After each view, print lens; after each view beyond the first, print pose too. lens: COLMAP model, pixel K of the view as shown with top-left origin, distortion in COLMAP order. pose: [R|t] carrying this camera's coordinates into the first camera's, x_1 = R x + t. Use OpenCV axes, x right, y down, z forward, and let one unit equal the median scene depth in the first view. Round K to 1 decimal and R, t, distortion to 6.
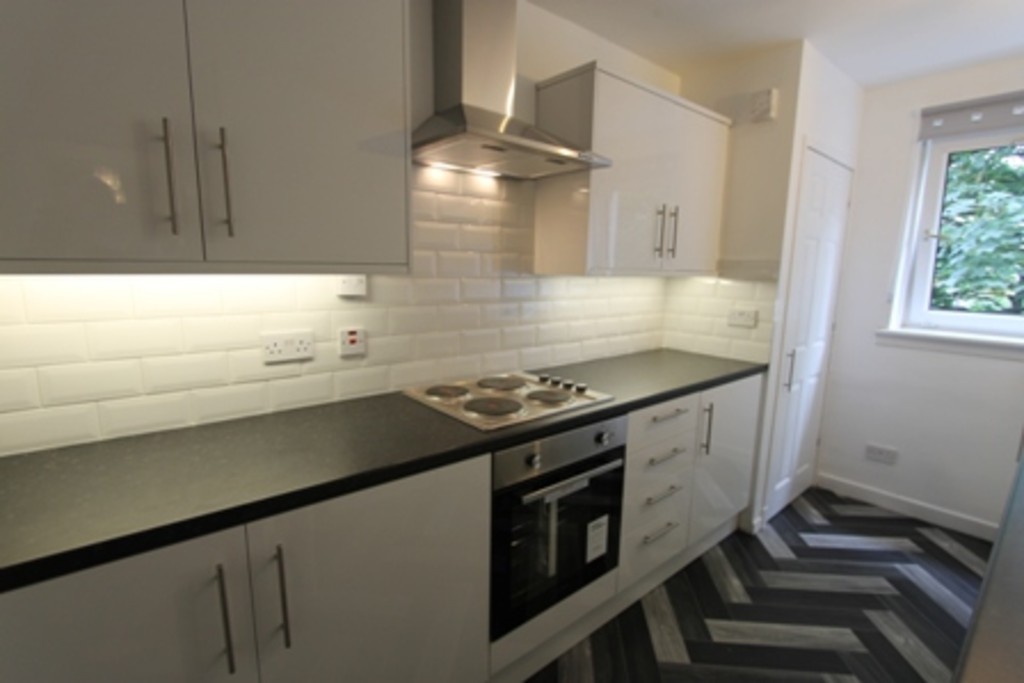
lens RADIAL K [[472.2, 0, 514.0], [0, 472.2, 339.6], [0, 0, 1]] dist [-0.023891, 0.001083]
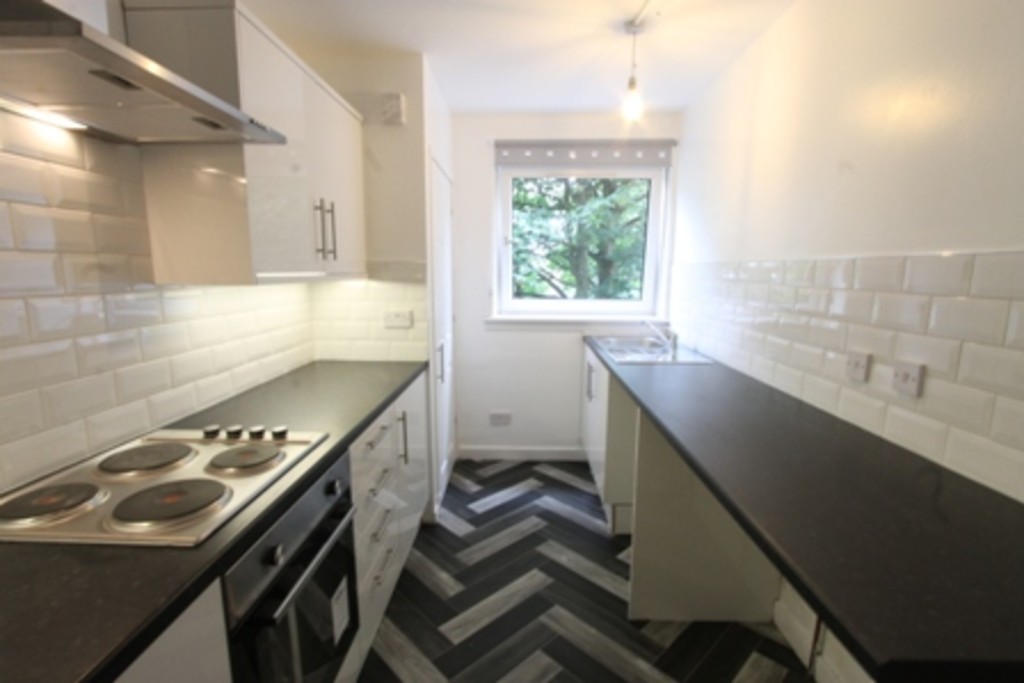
lens RADIAL K [[472.2, 0, 514.3], [0, 472.2, 343.6], [0, 0, 1]] dist [-0.023891, 0.001083]
pose [[0.661988, -0.127520, 0.738587, -0.118451], [0.120003, 0.990741, 0.063497, -0.034034], [-0.739845, 0.046598, 0.671162, 0.163548]]
